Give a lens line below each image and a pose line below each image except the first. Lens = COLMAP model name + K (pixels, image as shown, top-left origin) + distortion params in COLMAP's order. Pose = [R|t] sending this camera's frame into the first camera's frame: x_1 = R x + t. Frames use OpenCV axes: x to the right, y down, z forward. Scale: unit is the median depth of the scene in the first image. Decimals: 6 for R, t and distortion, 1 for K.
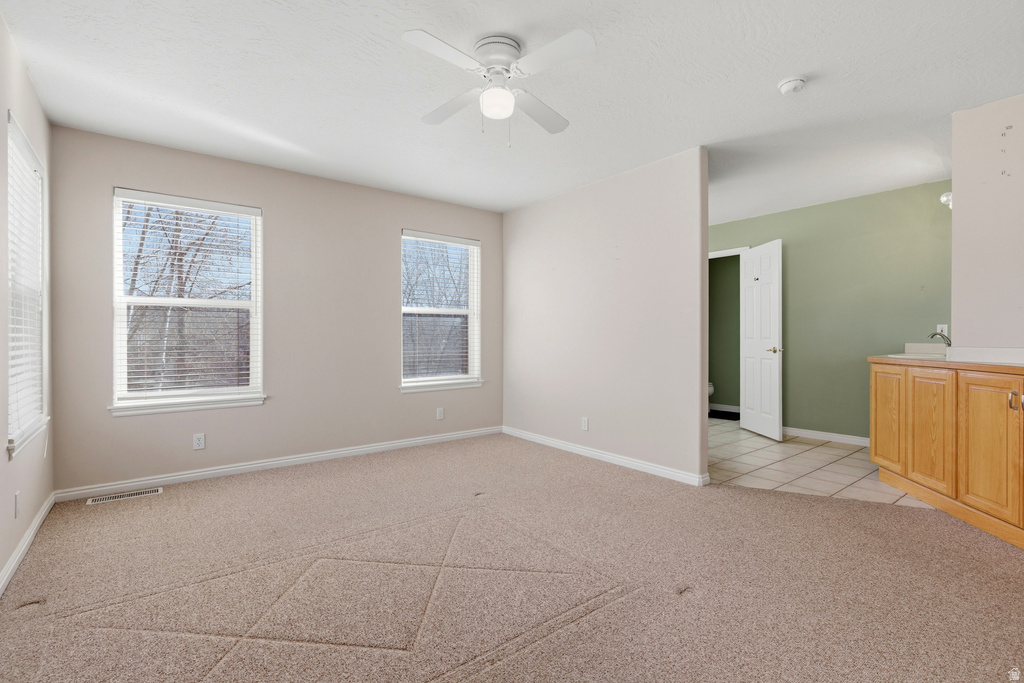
lens RADIAL K [[471.4, 0, 512.3], [0, 471.4, 337.7], [0, 0, 1]] dist [-0.016888, 0.002769]
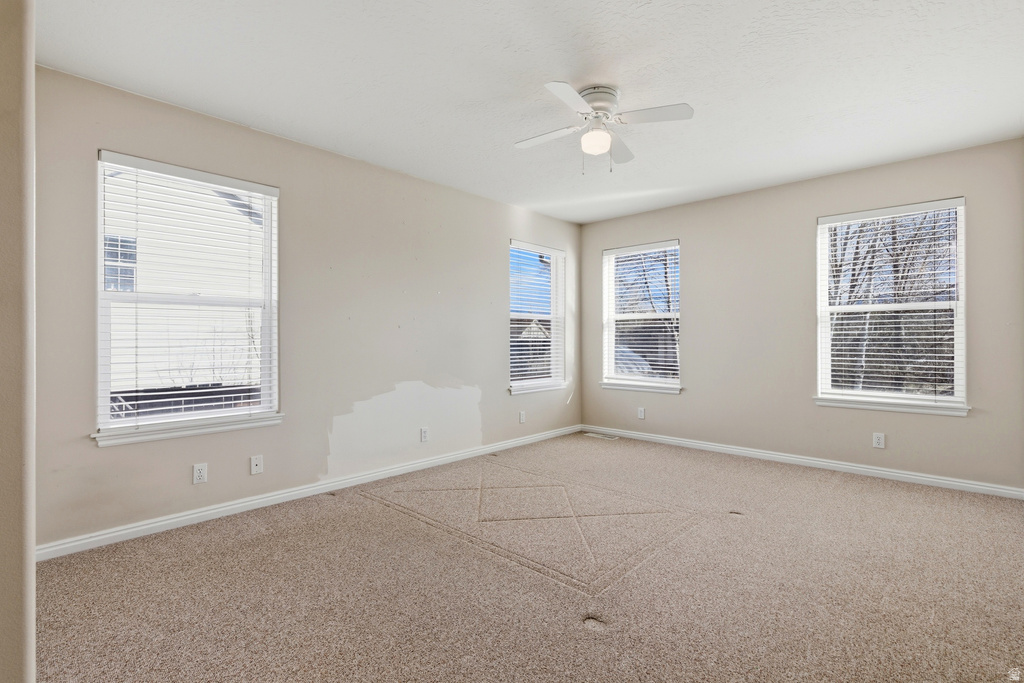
lens RADIAL K [[471.4, 0, 512.1], [0, 471.4, 343.7], [0, 0, 1]] dist [-0.016888, 0.002769]
pose [[0.151867, 0.012555, -0.988321, 0.698657], [0.004013, 0.999903, 0.013319, -0.012814], [0.988393, -0.005989, 0.151802, 0.387147]]
